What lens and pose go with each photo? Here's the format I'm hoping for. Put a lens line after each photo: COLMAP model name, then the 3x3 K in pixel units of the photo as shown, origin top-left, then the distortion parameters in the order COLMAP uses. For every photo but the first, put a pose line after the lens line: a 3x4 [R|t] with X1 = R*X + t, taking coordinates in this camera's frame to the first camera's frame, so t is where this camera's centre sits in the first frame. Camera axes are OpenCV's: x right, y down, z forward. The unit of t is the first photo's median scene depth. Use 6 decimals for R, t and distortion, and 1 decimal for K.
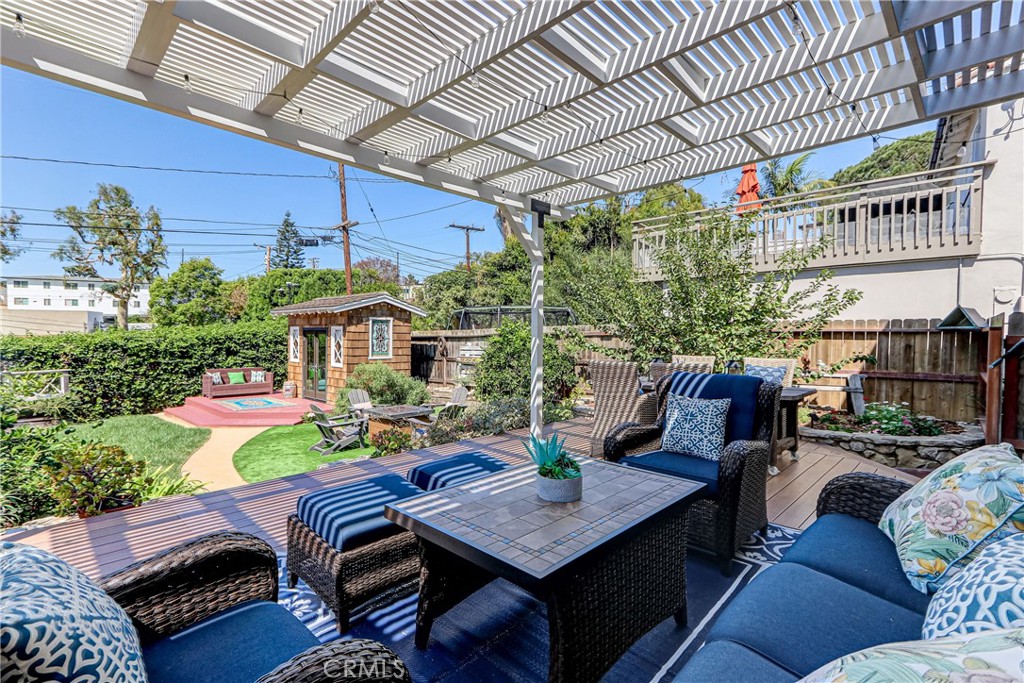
lens RADIAL K [[467.6, 0, 508.7], [0, 467.6, 348.6], [0, 0, 1]] dist [0.017336, -0.004493]
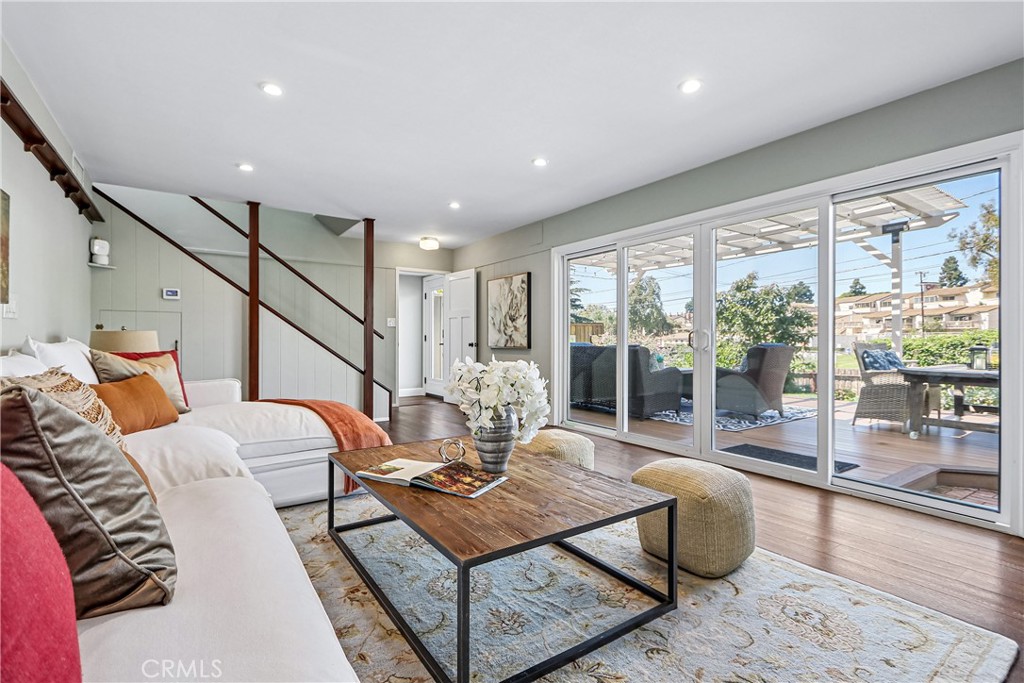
lens RADIAL K [[467.6, 0, 499.0], [0, 467.6, 337.7], [0, 0, 1]] dist [0.017336, -0.004493]
pose [[-0.213334, -0.009597, -0.976932, 0.604598], [-0.030100, 0.999542, -0.003246, 0.016465], [0.976516, 0.028713, -0.213525, 0.080401]]
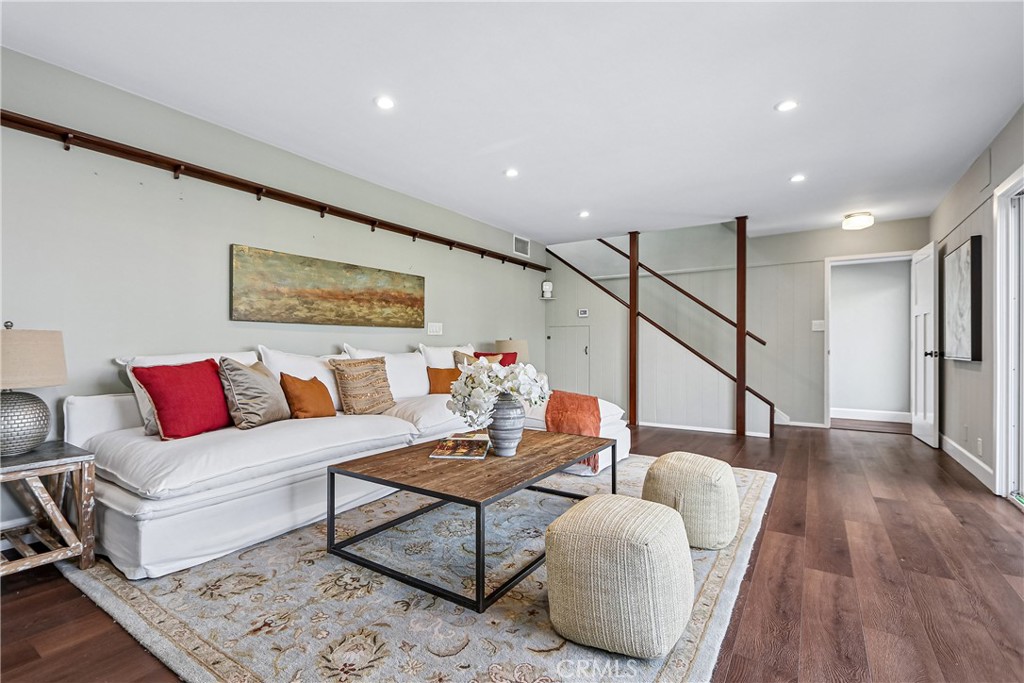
lens RADIAL K [[467.6, 0, 506.8], [0, 467.6, 343.3], [0, 0, 1]] dist [0.017336, -0.004493]
pose [[-0.983729, -0.009969, -0.179382, 0.478102], [-0.014817, 0.999560, 0.025701, 0.010827], [0.179047, 0.027941, -0.983444, 0.235839]]
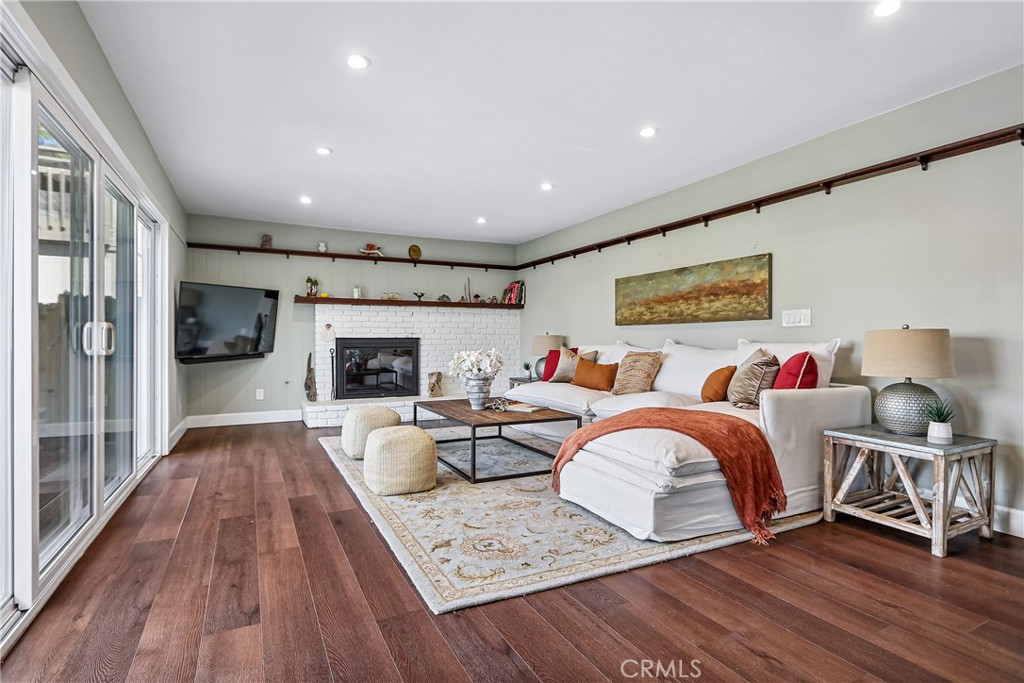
lens RADIAL K [[497.9, 0, 497.9], [0, 497.9, 343.3], [0, 0, 1]] dist [-0.000157, -0.000332]
pose [[0.340346, -0.012169, 0.940222, 0.138578], [0.027307, 0.999622, 0.003053, 0.018580], [-0.939904, 0.024635, 0.340549, -0.080840]]
